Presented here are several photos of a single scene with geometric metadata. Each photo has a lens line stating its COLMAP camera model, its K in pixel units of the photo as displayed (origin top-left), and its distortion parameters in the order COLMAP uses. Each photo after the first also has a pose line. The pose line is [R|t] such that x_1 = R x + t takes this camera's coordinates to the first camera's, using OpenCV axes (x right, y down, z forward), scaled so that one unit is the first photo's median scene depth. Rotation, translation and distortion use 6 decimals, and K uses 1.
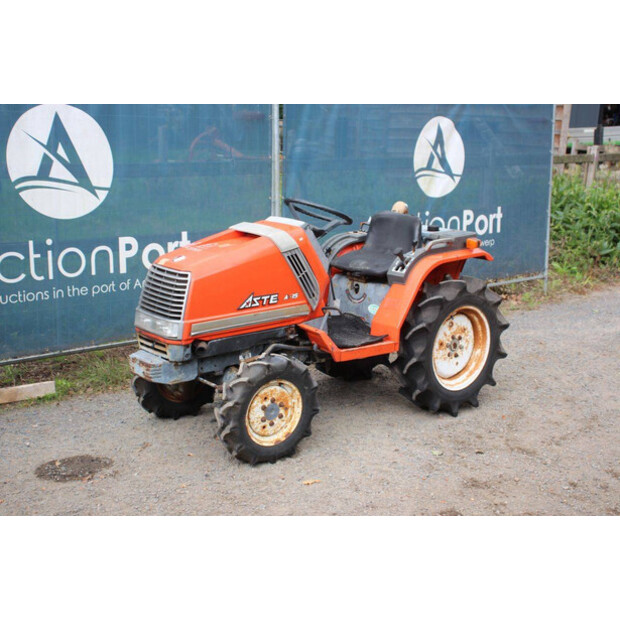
lens RADIAL K [[877.4, 0, 311.5], [0, 877.4, 310.4], [0, 0, 1]] dist [0.067811, 0.042211]
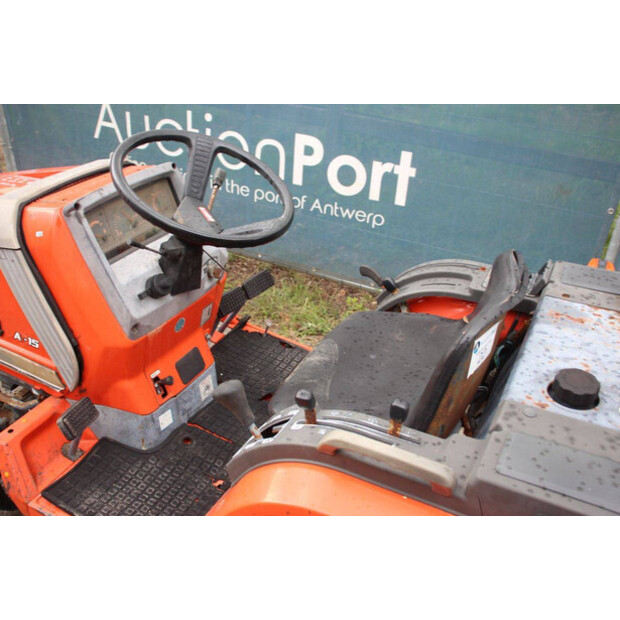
lens RADIAL K [[608.9, 0, 312.8], [0, 608.9, 309.5], [0, 0, 1]] dist [-0.142045, 0.218418]
pose [[0.374909, 0.477100, -0.794871, 0.279382], [-0.234256, 0.878338, 0.416709, -0.198361], [0.896977, 0.029975, 0.441060, 0.992424]]
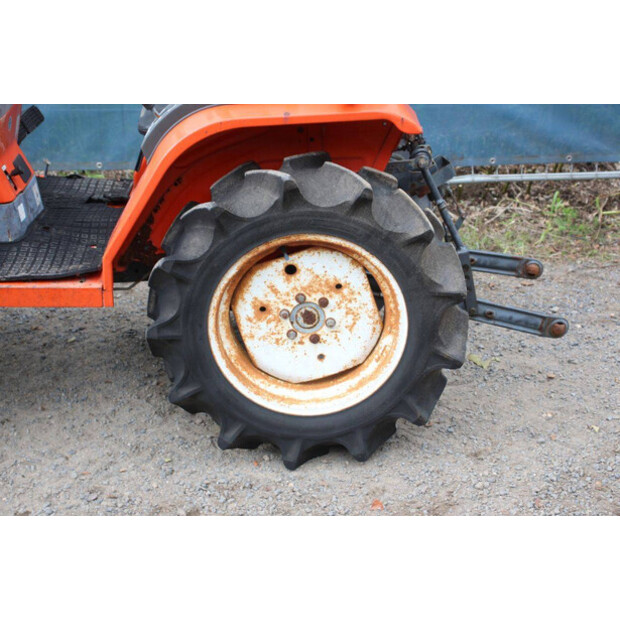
lens RADIAL K [[1162.7, 0, 310.9], [0, 1162.7, 311.1], [0, 0, 1]] dist [0.269395, 0.114055]
pose [[0.778263, 0.223154, -0.586948, 0.572683], [-0.106235, 0.968041, 0.227181, -0.108304], [0.618886, -0.114453, 0.777097, 0.621371]]
